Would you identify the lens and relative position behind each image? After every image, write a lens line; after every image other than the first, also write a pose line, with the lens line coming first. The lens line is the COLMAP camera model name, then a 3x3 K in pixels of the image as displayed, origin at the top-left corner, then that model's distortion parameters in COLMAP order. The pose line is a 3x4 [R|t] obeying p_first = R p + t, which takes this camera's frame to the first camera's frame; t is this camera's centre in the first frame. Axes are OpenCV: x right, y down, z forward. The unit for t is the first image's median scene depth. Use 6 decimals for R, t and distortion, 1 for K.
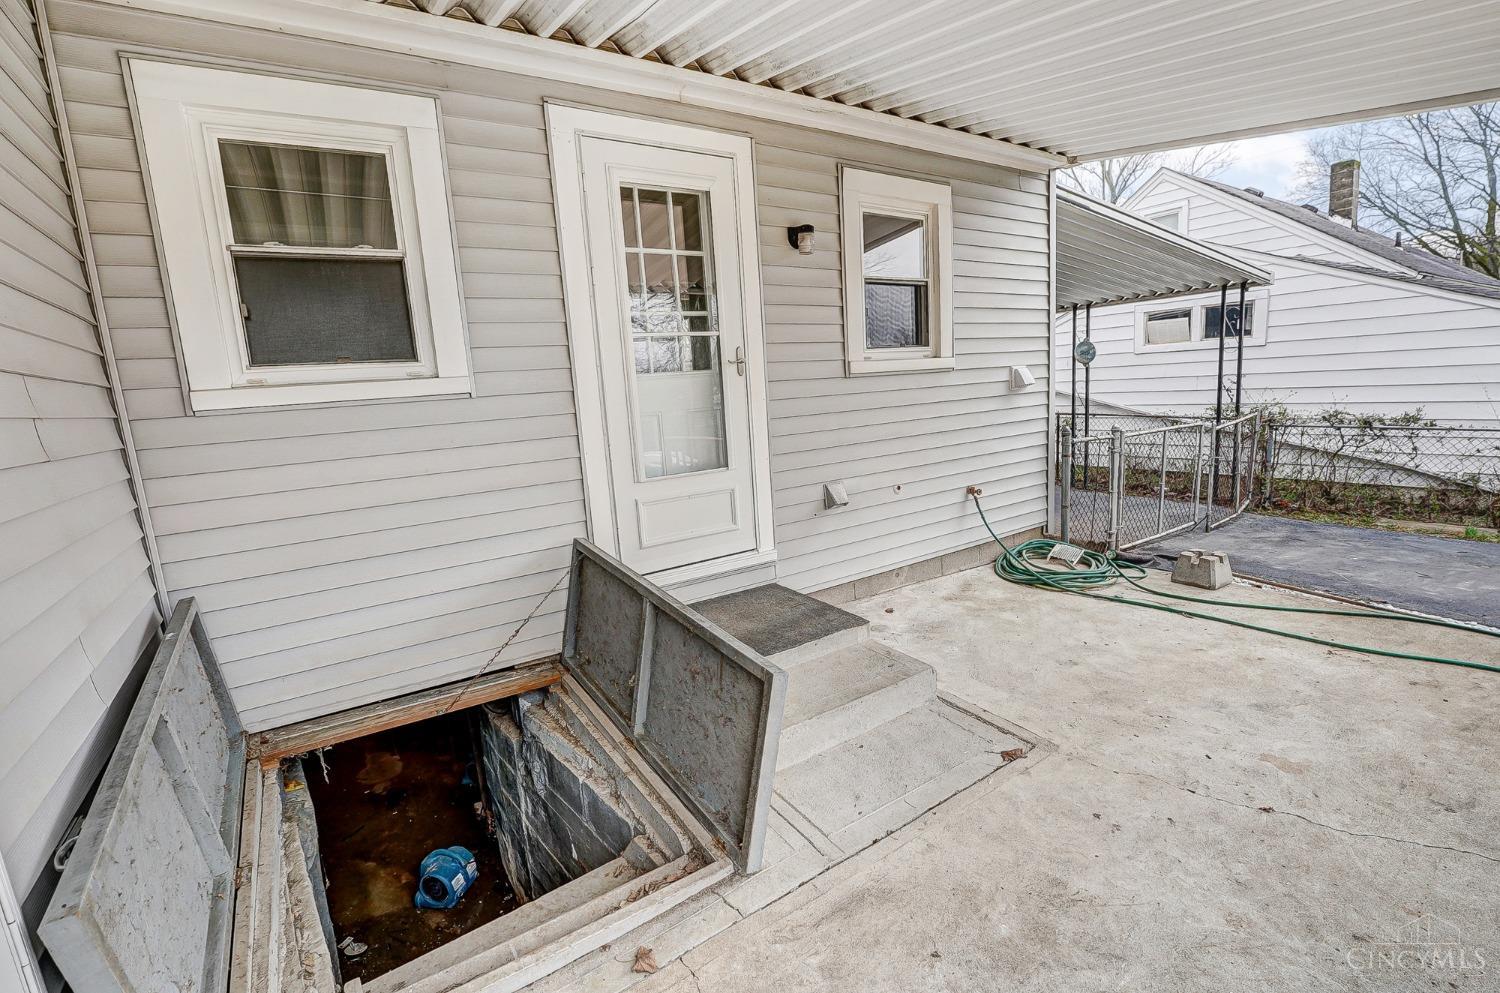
lens RADIAL K [[673.7, 0, 750.0], [0, 673.7, 496.5], [0, 0, 1]] dist [-0.019665, -0.000236]
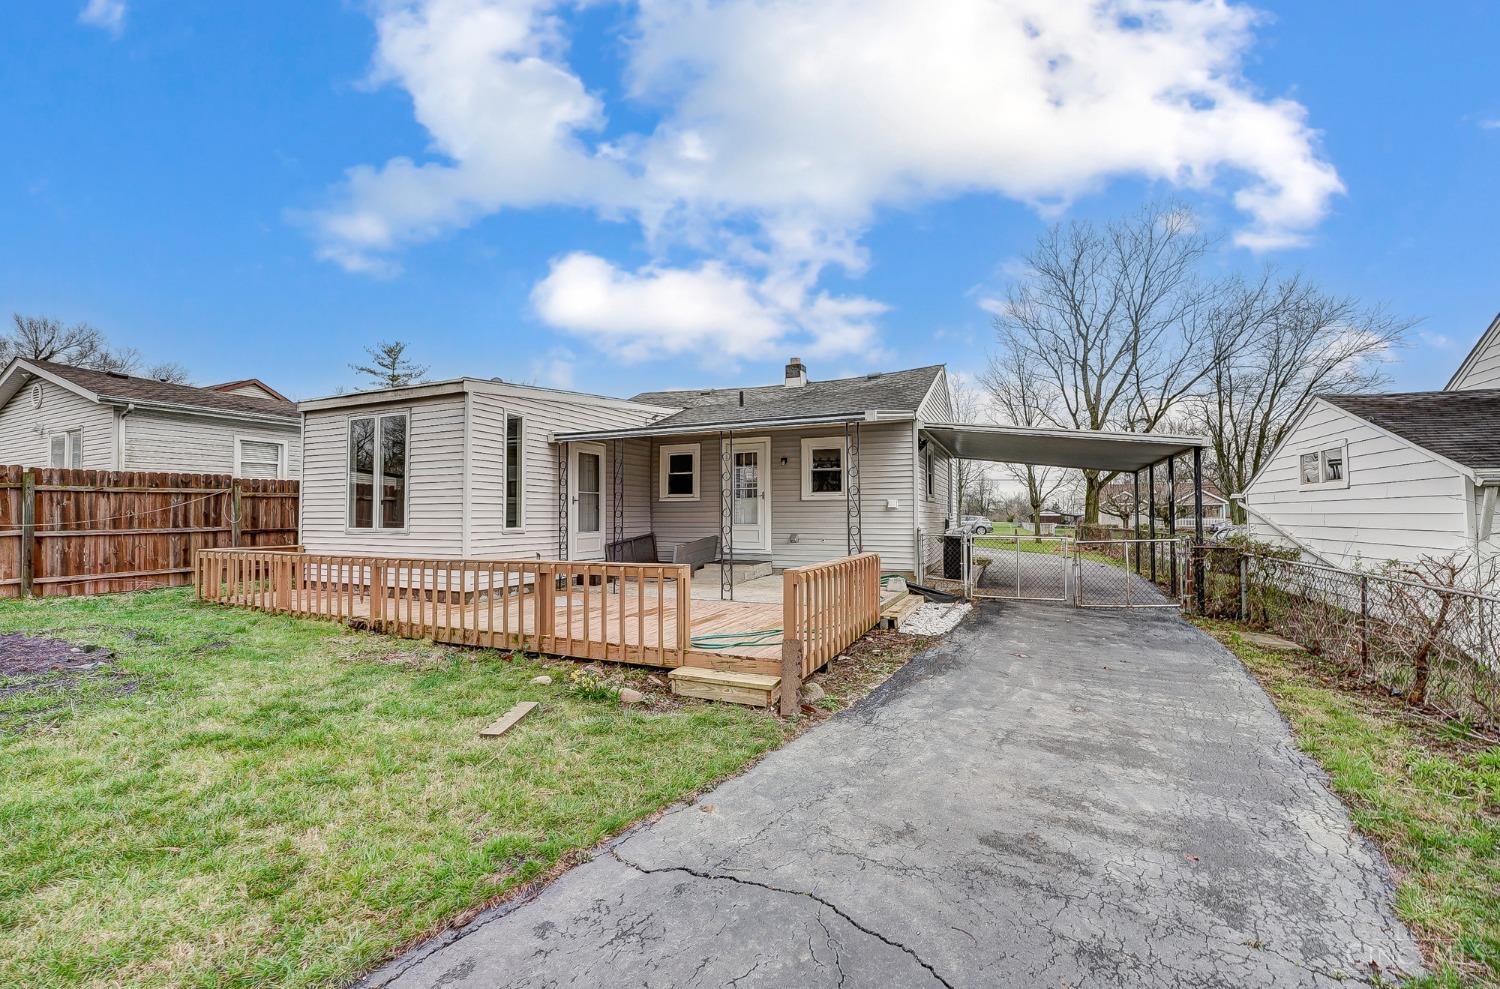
lens RADIAL K [[673.7, 0, 750.0], [0, 673.7, 494.5], [0, 0, 1]] dist [-0.019665, -0.000236]
pose [[0.546394, 0.033249, -0.836868, 3.038630], [-0.167960, 0.983263, -0.070596, 0.063088], [0.820514, 0.179133, 0.542834, -1.051486]]
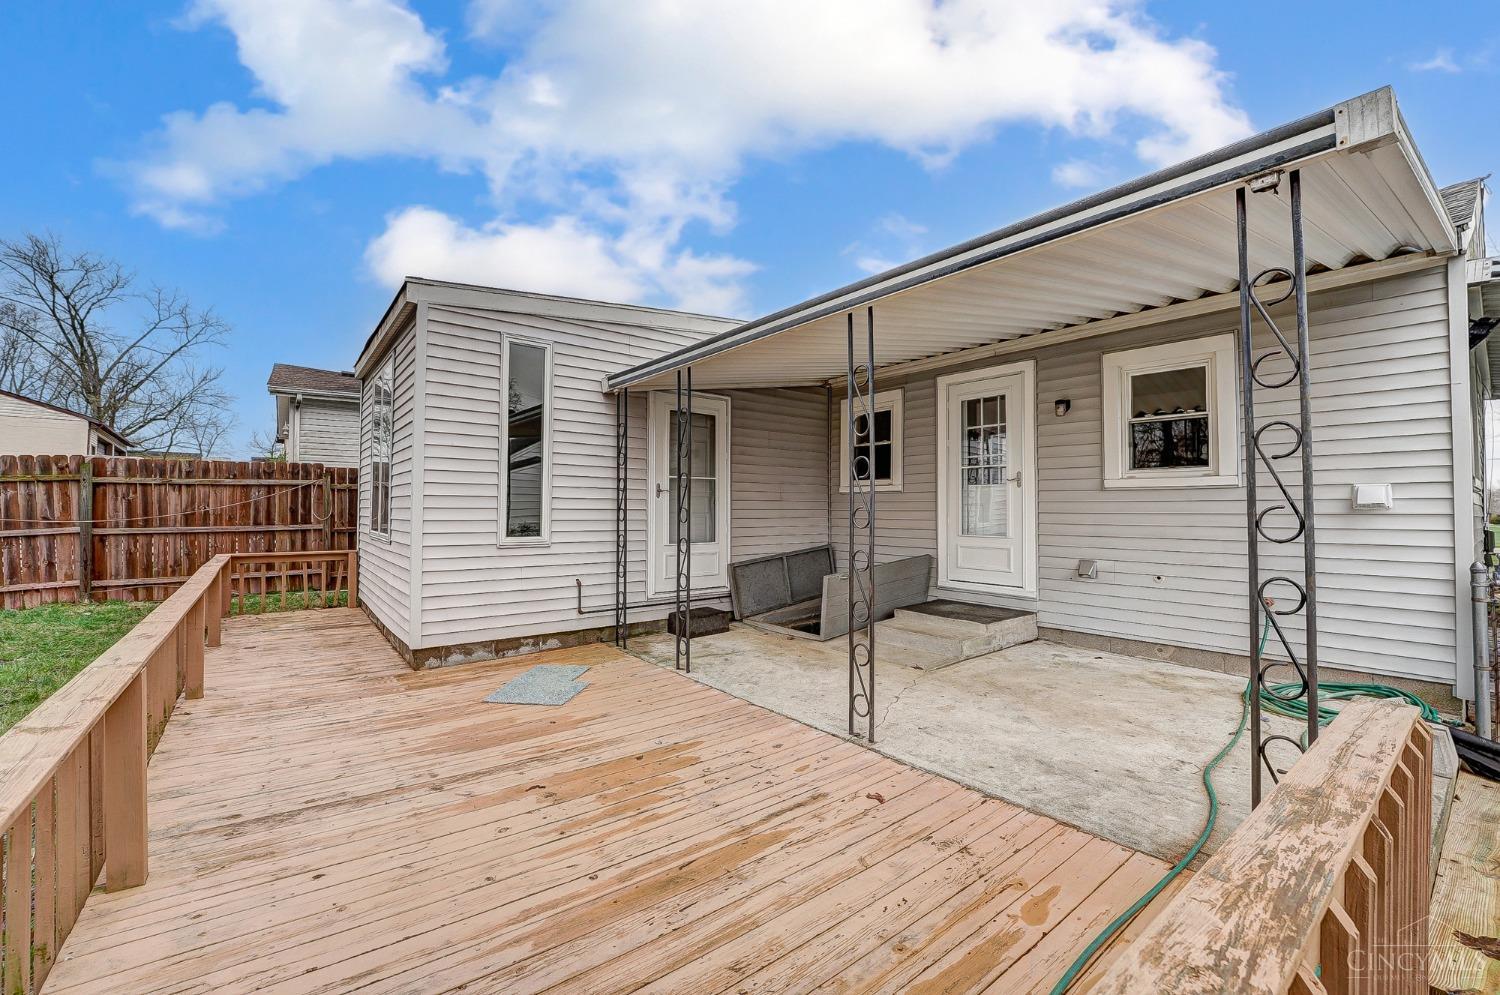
lens RADIAL K [[618.8, 0, 750.0], [0, 618.8, 497.5], [0, 0, 1]] dist [-0.029698, 0.000067]
pose [[0.082338, 0.043735, -0.995644, 1.601385], [-0.173433, 0.984422, 0.028899, -0.076365], [0.981398, 0.170298, 0.088641, 0.155117]]
